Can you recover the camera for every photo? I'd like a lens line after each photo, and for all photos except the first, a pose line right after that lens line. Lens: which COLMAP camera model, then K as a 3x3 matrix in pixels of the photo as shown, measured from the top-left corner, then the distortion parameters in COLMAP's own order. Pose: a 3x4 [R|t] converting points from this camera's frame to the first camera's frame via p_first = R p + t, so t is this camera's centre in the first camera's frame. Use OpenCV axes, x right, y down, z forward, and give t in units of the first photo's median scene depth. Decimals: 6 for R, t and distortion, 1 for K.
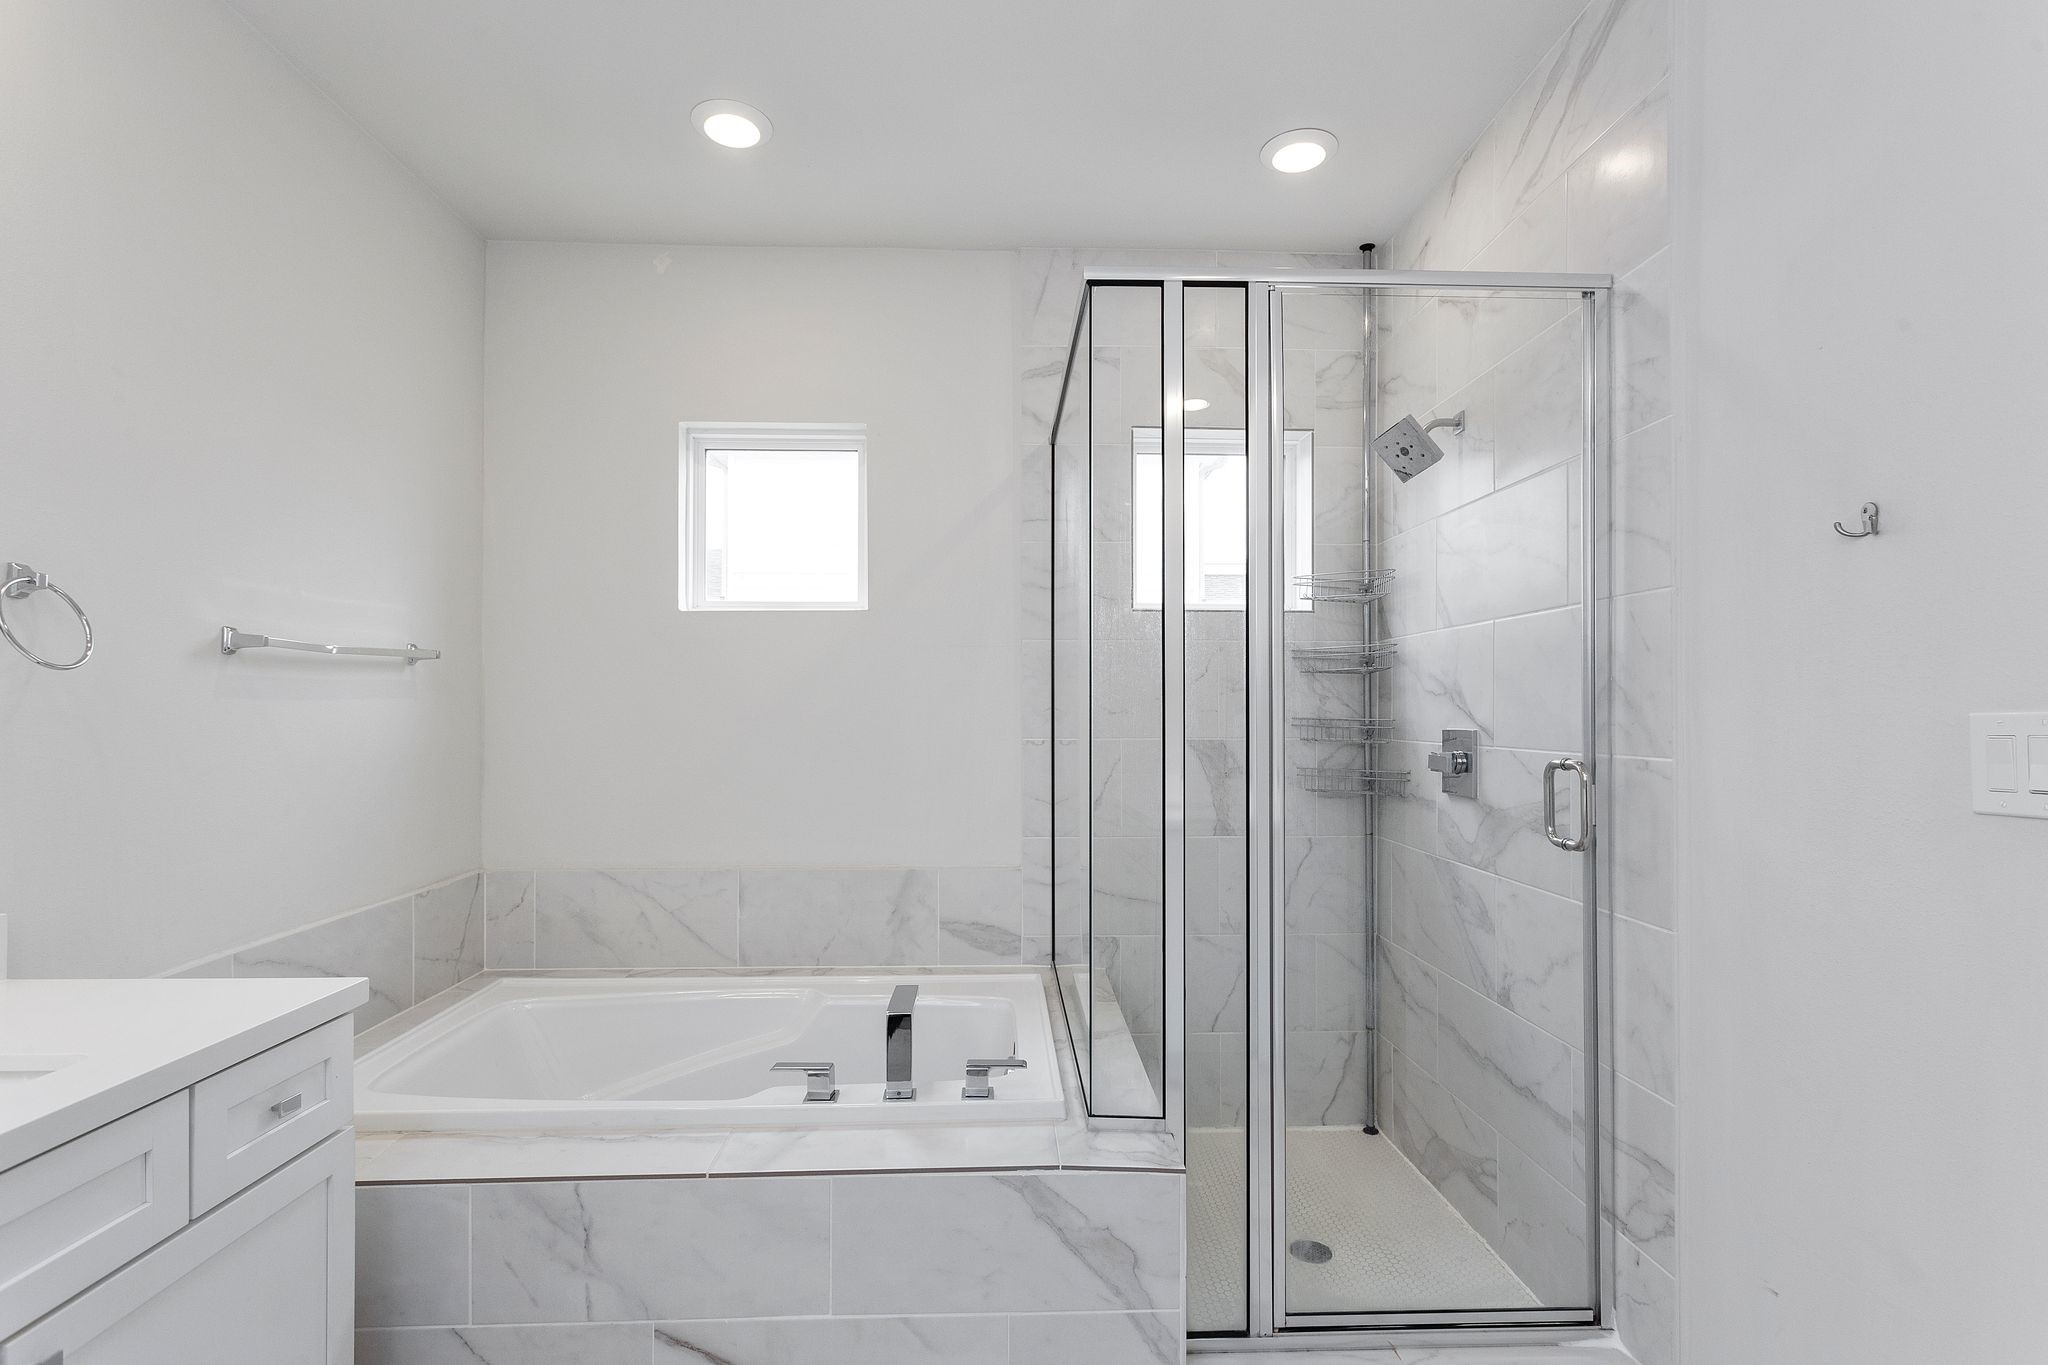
lens RADIAL K [[981.7, 0, 1025.7], [0, 981.7, 710.3], [0, 0, 1]] dist [0.001312, 0.001571]
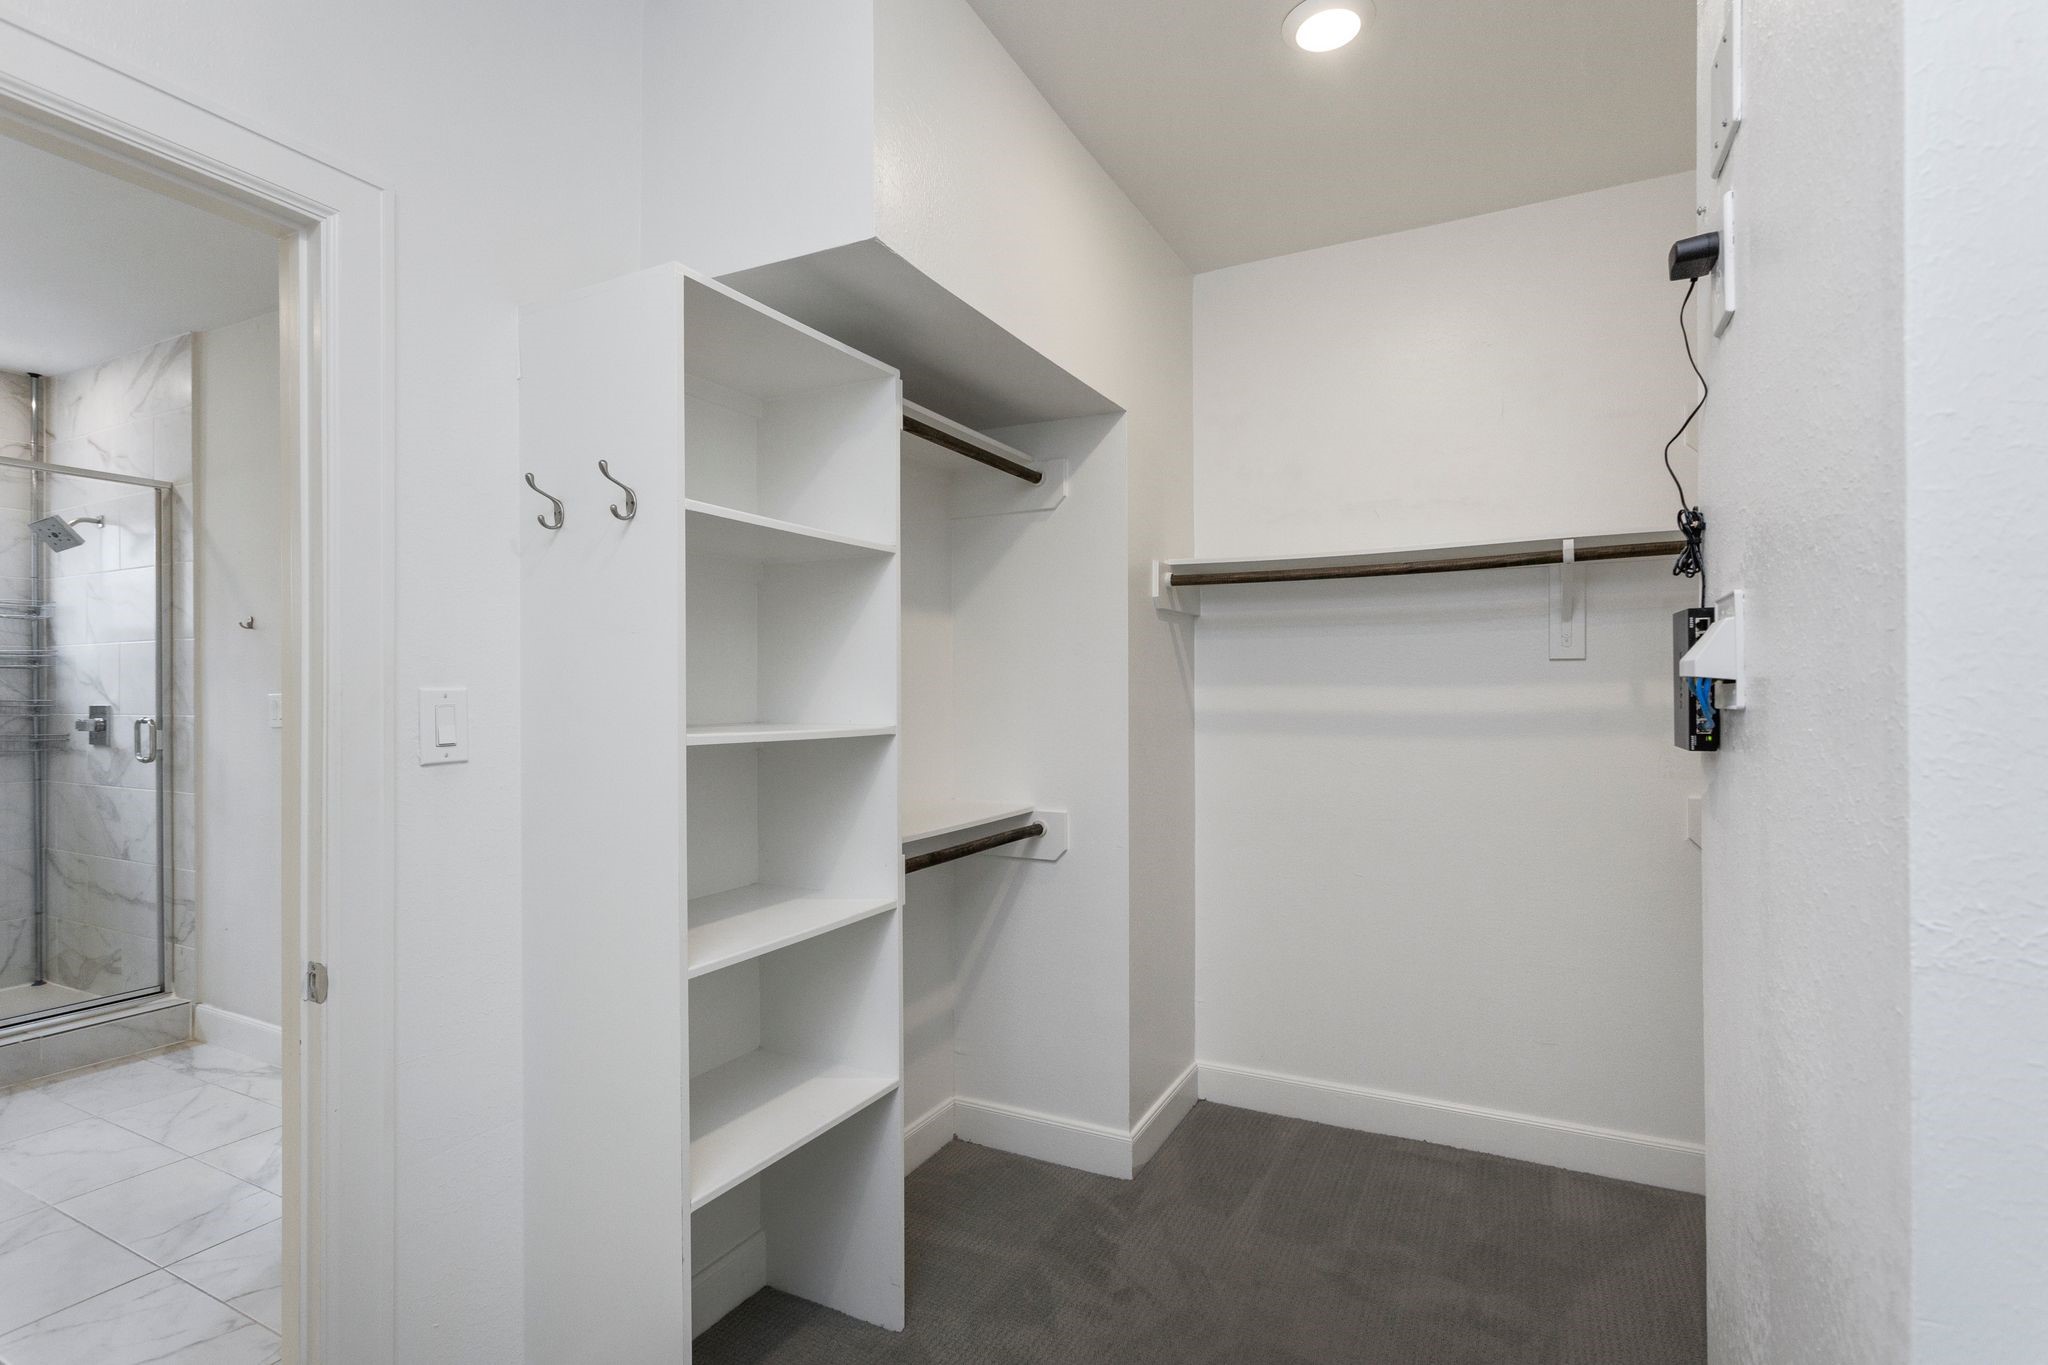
lens RADIAL K [[981.7, 0, 1023.4], [0, 981.7, 683.5], [0, 0, 1]] dist [0.001312, 0.001571]
pose [[0.489463, -0.001798, 0.872022, -0.250266], [0.005097, 0.999987, -0.000799, -0.008502], [-0.872009, 0.004836, 0.489466, -1.196268]]
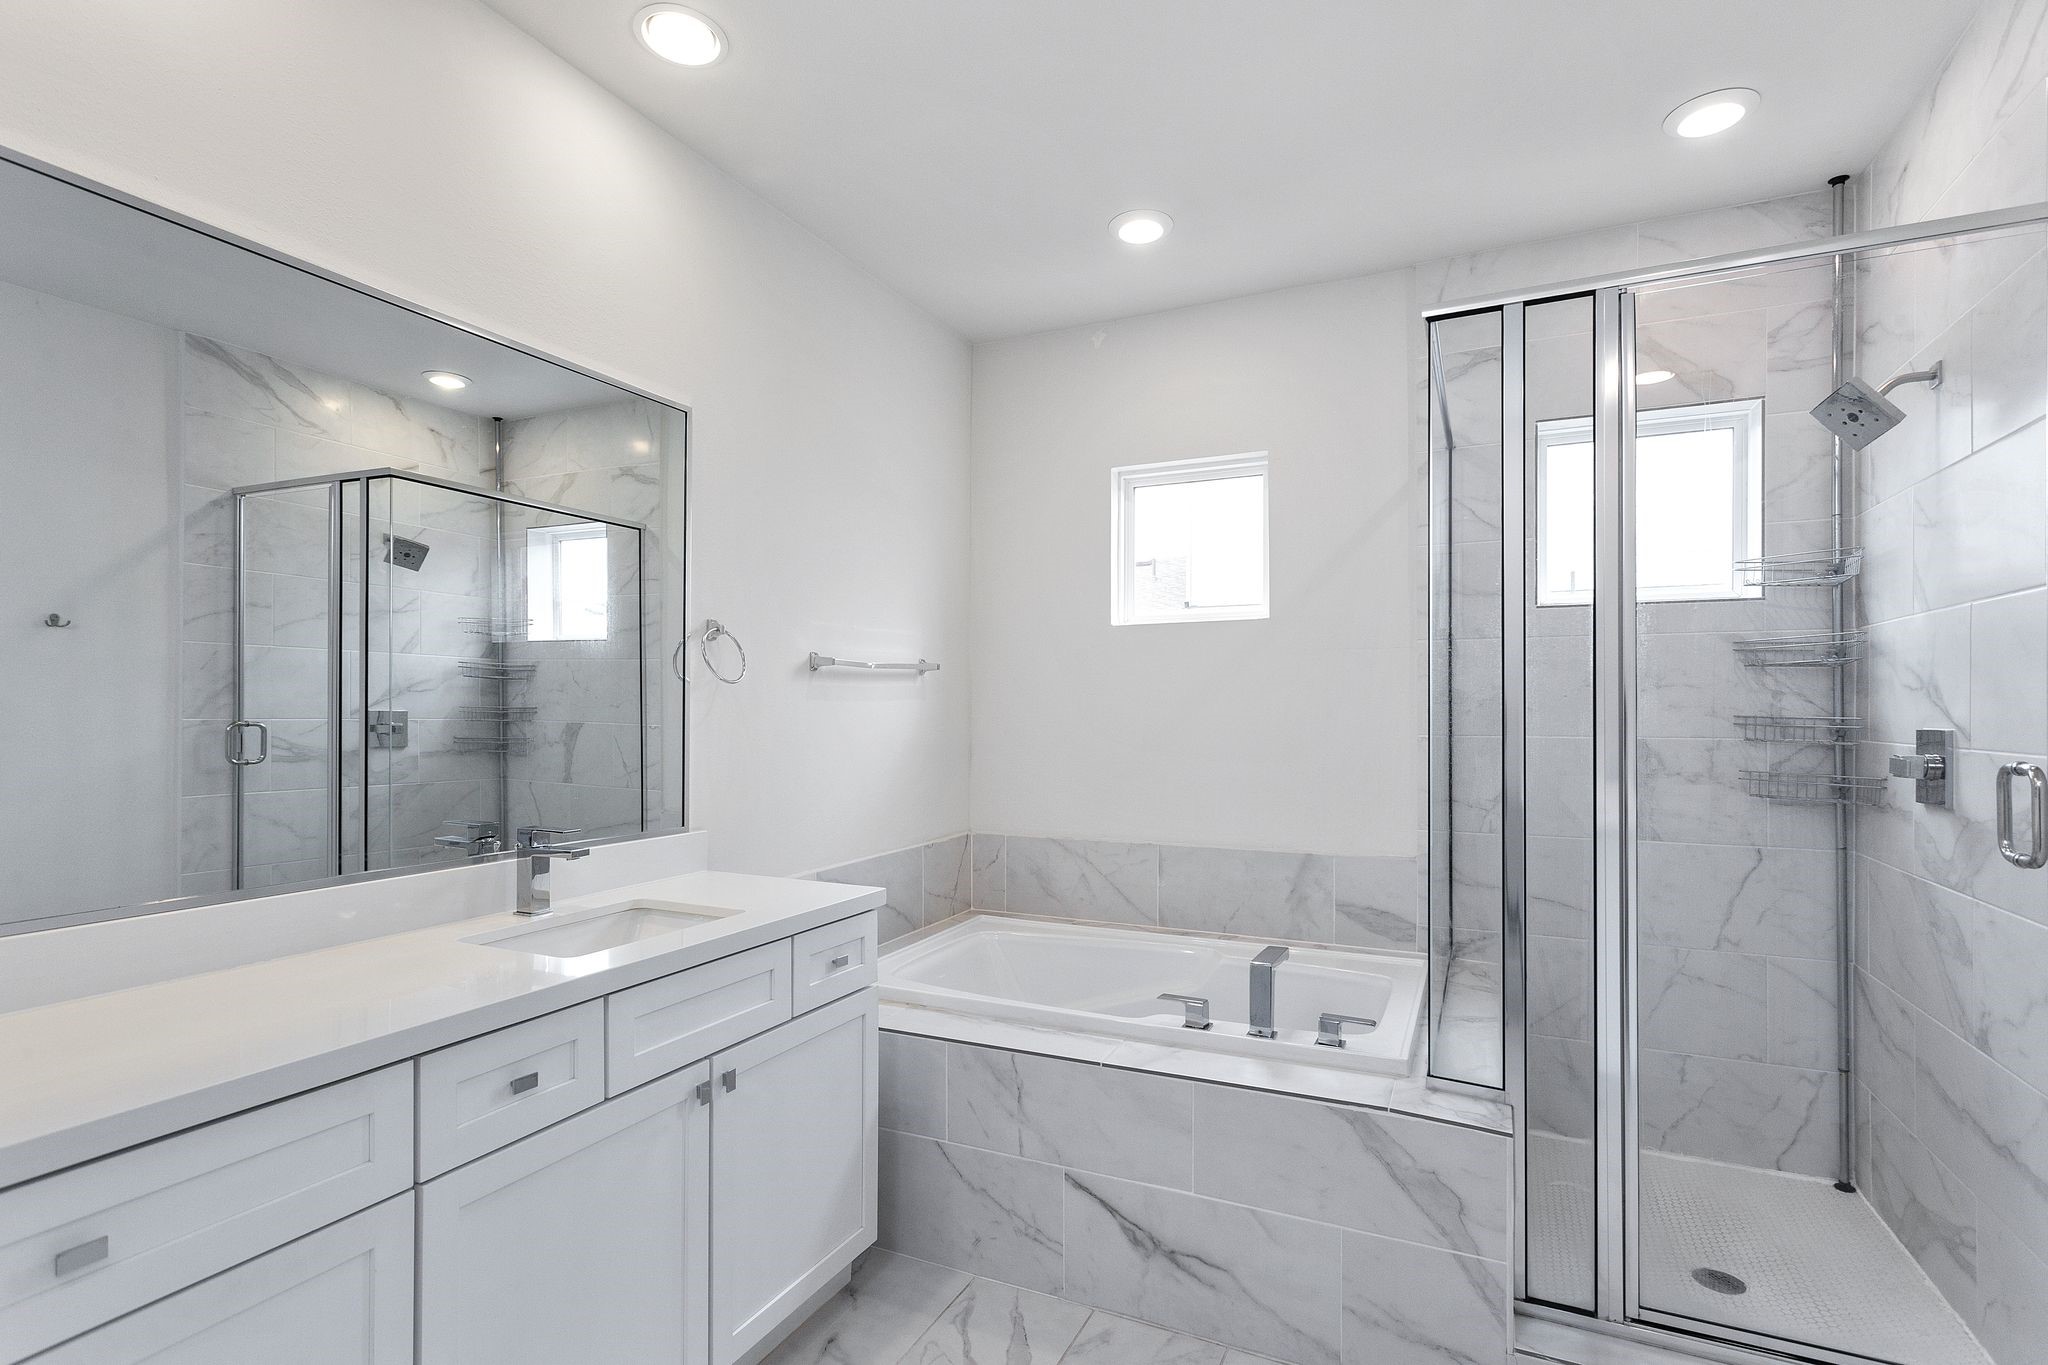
lens RADIAL K [[981.7, 0, 1018.8], [0, 981.7, 708.6], [0, 0, 1]] dist [0.001312, 0.001571]
pose [[0.885671, -0.000947, -0.464312, 0.129410], [0.000791, 1.000000, -0.000530, 0.001021], [0.464312, 0.000102, 0.885671, -0.144347]]
